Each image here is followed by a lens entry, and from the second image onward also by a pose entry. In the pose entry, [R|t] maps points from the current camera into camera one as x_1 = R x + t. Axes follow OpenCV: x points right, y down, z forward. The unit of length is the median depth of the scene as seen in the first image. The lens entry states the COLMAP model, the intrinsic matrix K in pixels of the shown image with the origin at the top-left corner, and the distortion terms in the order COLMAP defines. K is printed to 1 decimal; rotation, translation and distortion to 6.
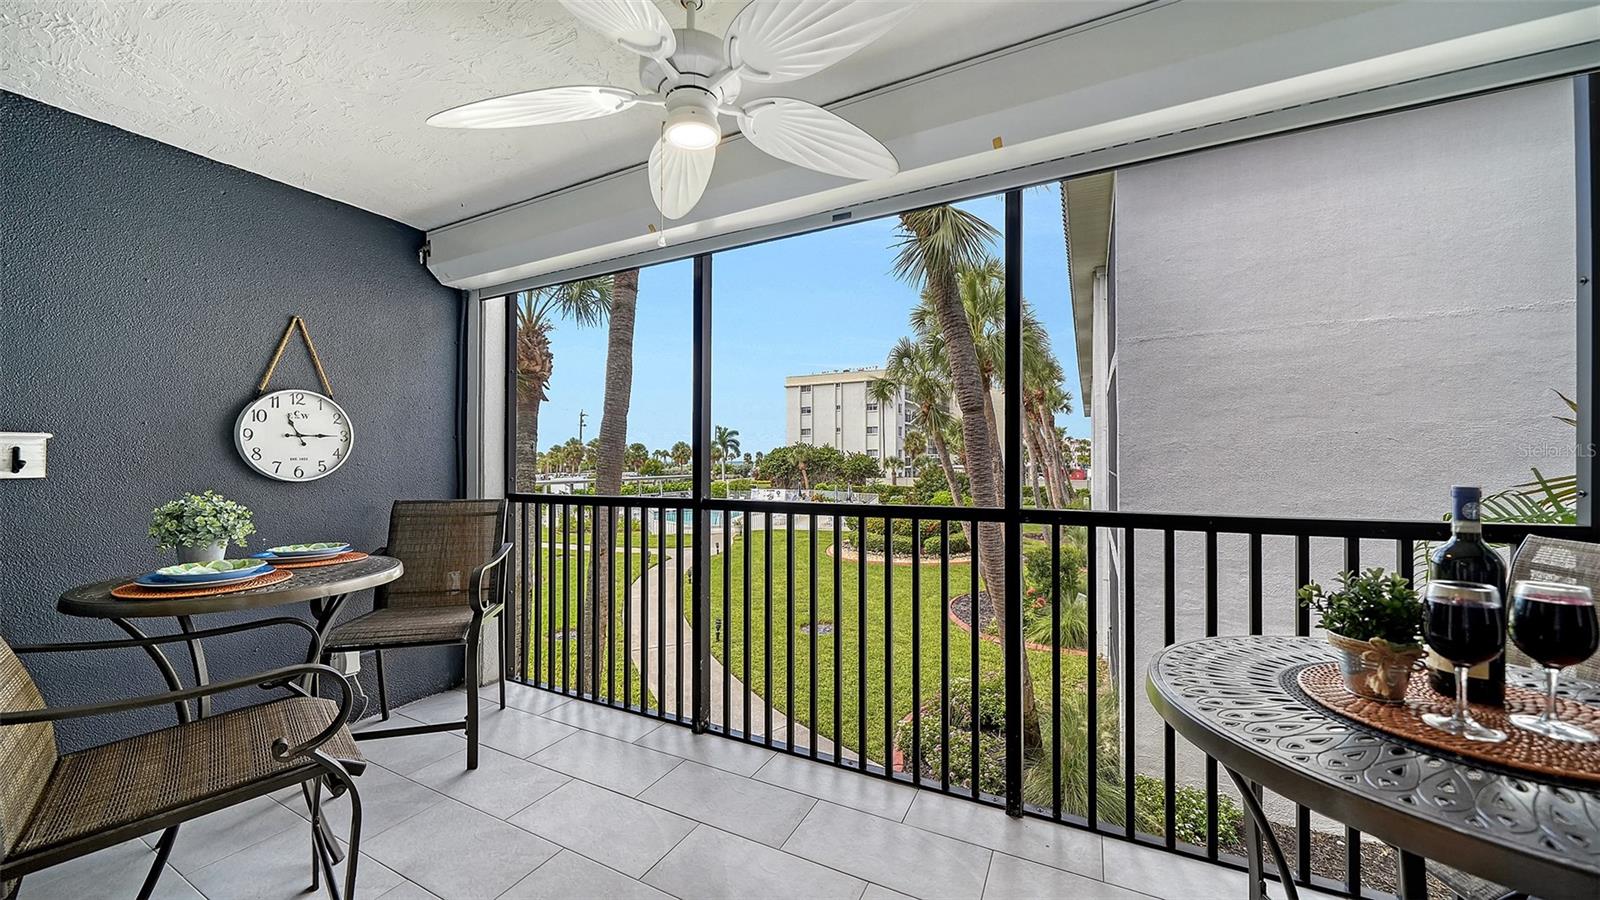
lens RADIAL K [[574.3, 0, 783.5], [0, 574.3, 467.7], [0, 0, 1]] dist [0.000609, -0.000154]
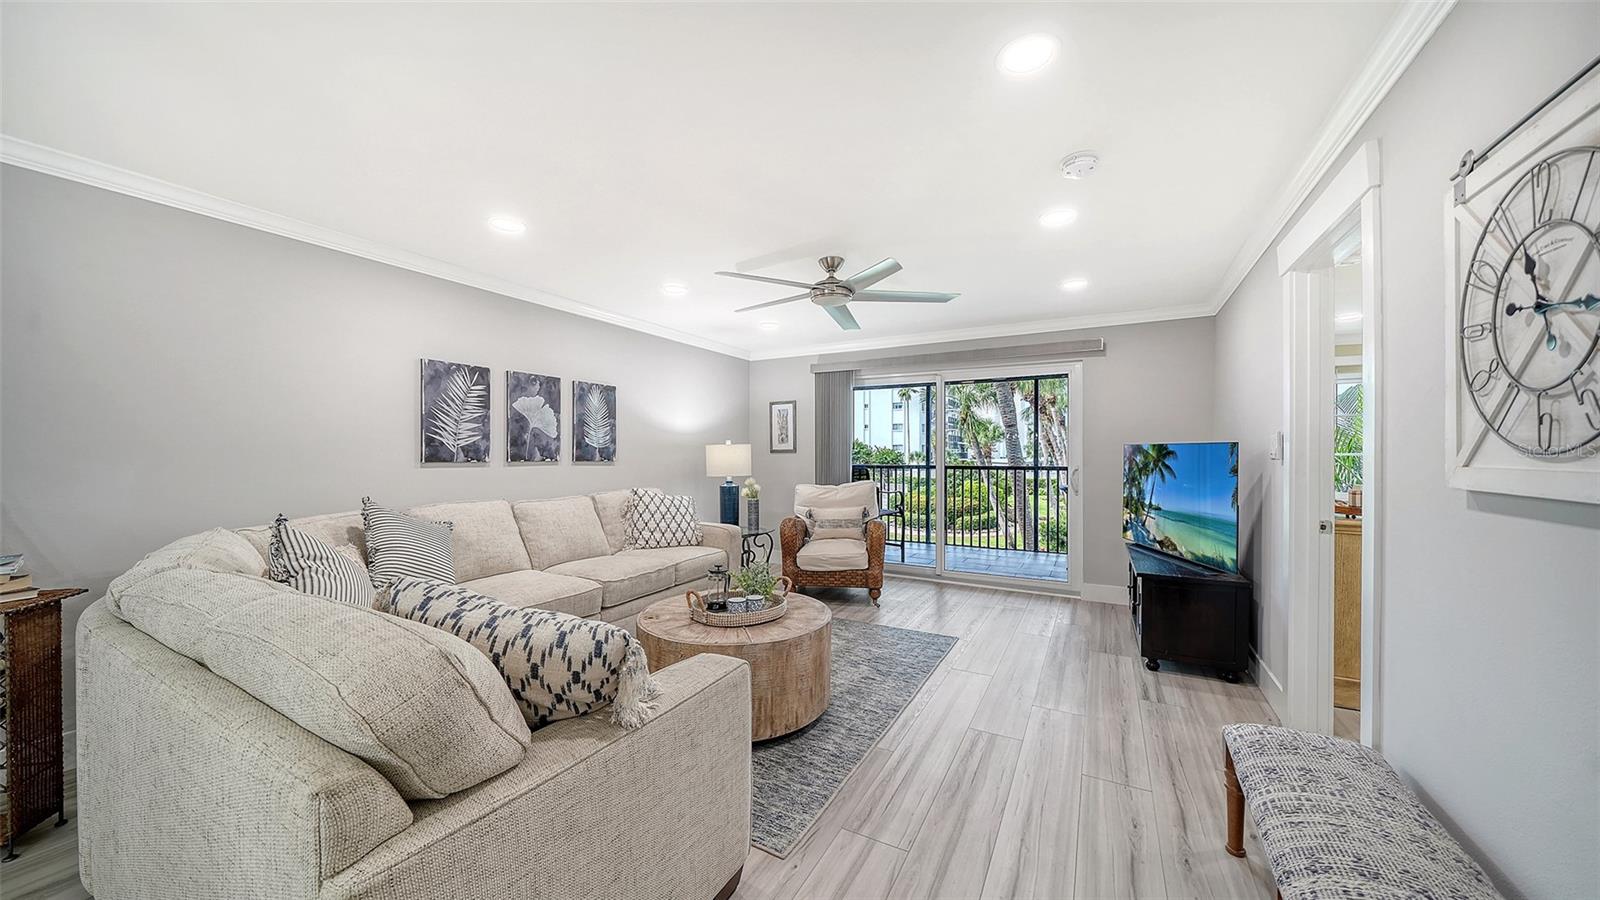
lens RADIAL K [[574.3, 0, 778.5], [0, 574.3, 454.0], [0, 0, 1]] dist [0.000609, -0.000154]
pose [[0.999577, 0.000677, -0.029060, -0.080041], [-0.001074, 0.999907, -0.013632, 0.003592], [0.029048, 0.013657, 0.999485, -0.190805]]
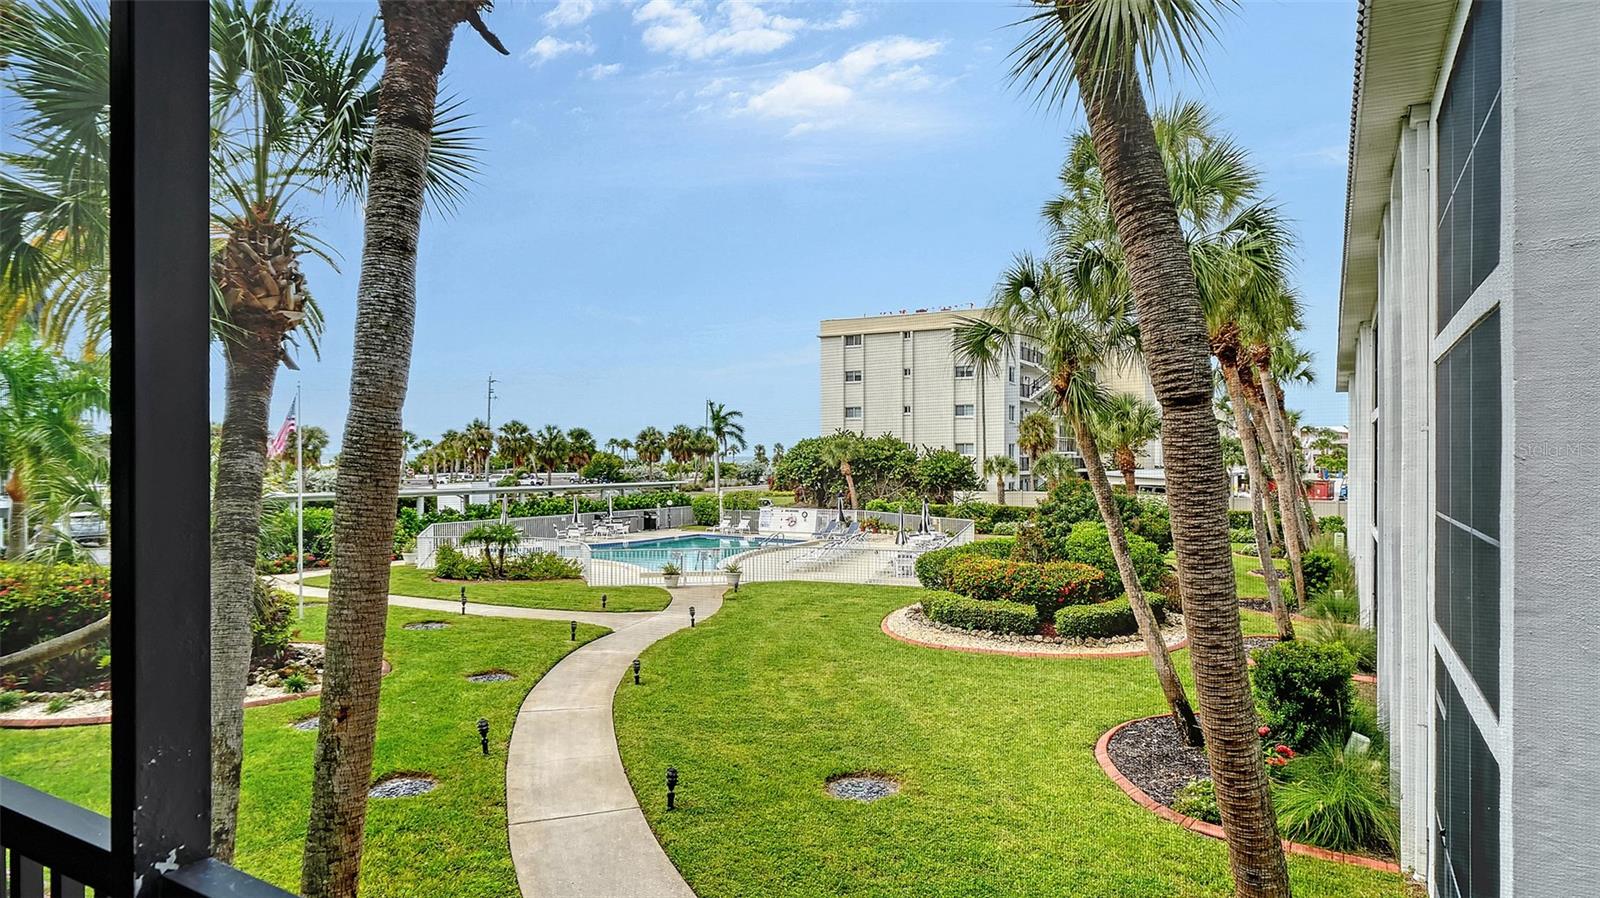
lens RADIAL K [[927.3, 0, 787.7], [0, 927.3, 460.5], [0, 0, 1]] dist [-0.000050, 0.000267]
pose [[0.999317, 0.008946, -0.035844, 0.011883], [-0.009171, 0.999939, -0.006114, -0.010963], [0.035787, 0.006439, 0.999339, 0.064968]]
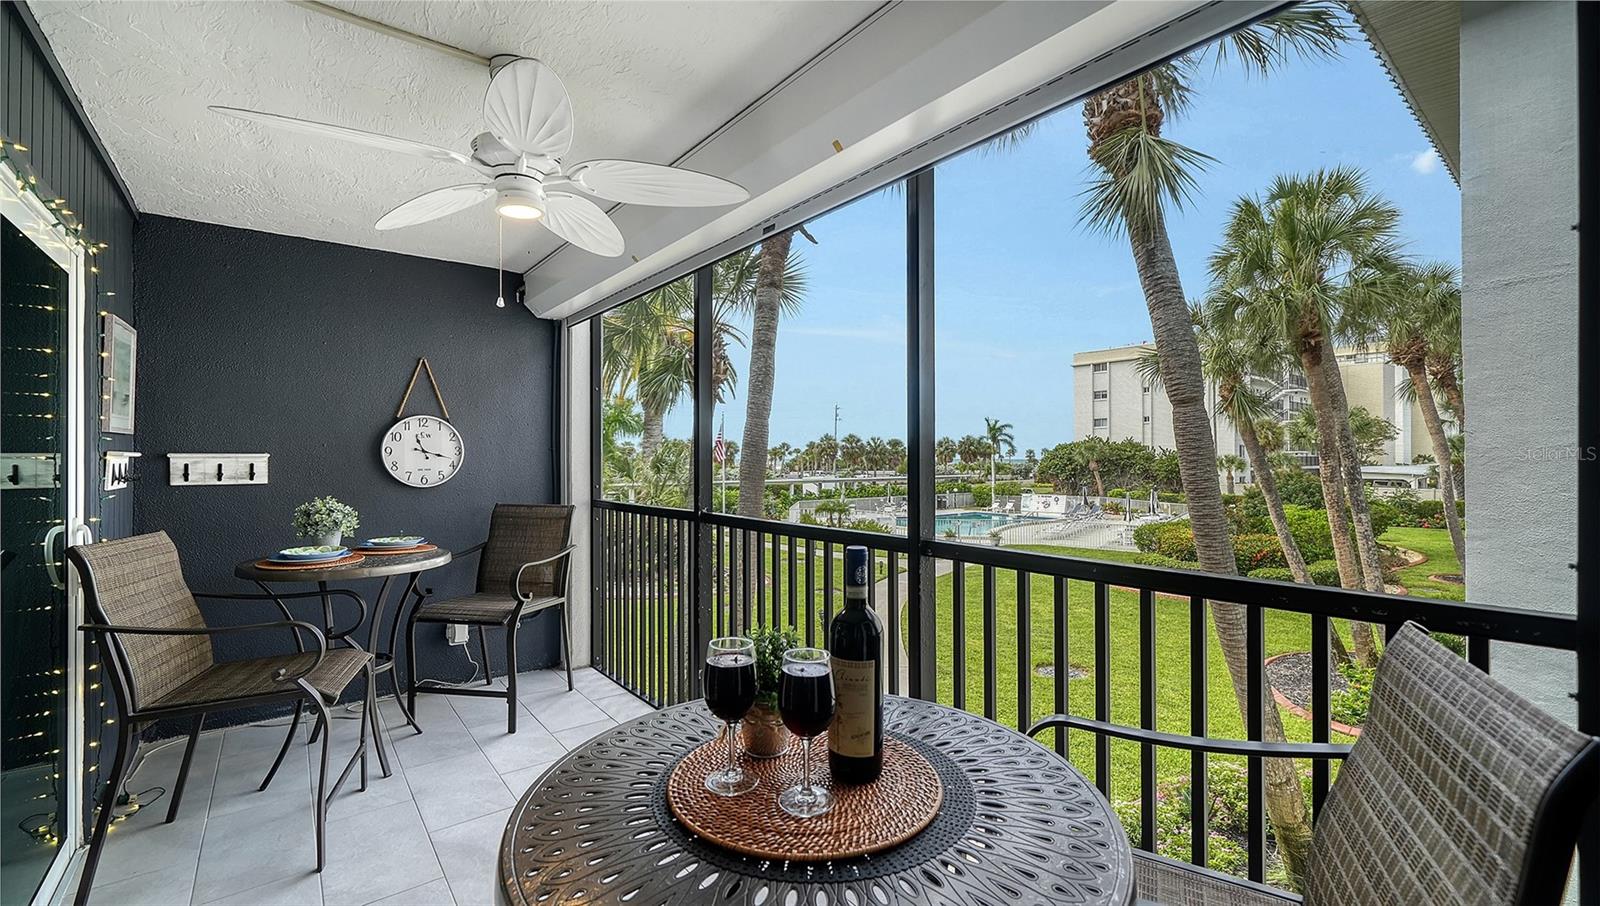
lens RADIAL K [[664.5, 0, 784.6], [0, 664.5, 475.5], [0, 0, 1]] dist [0.002131, 0.000089]
pose [[0.910205, 0.014280, -0.413912, 0.047976], [-0.008287, 0.999833, 0.016271, -0.003180], [0.414076, -0.011380, 0.910171, -0.001326]]
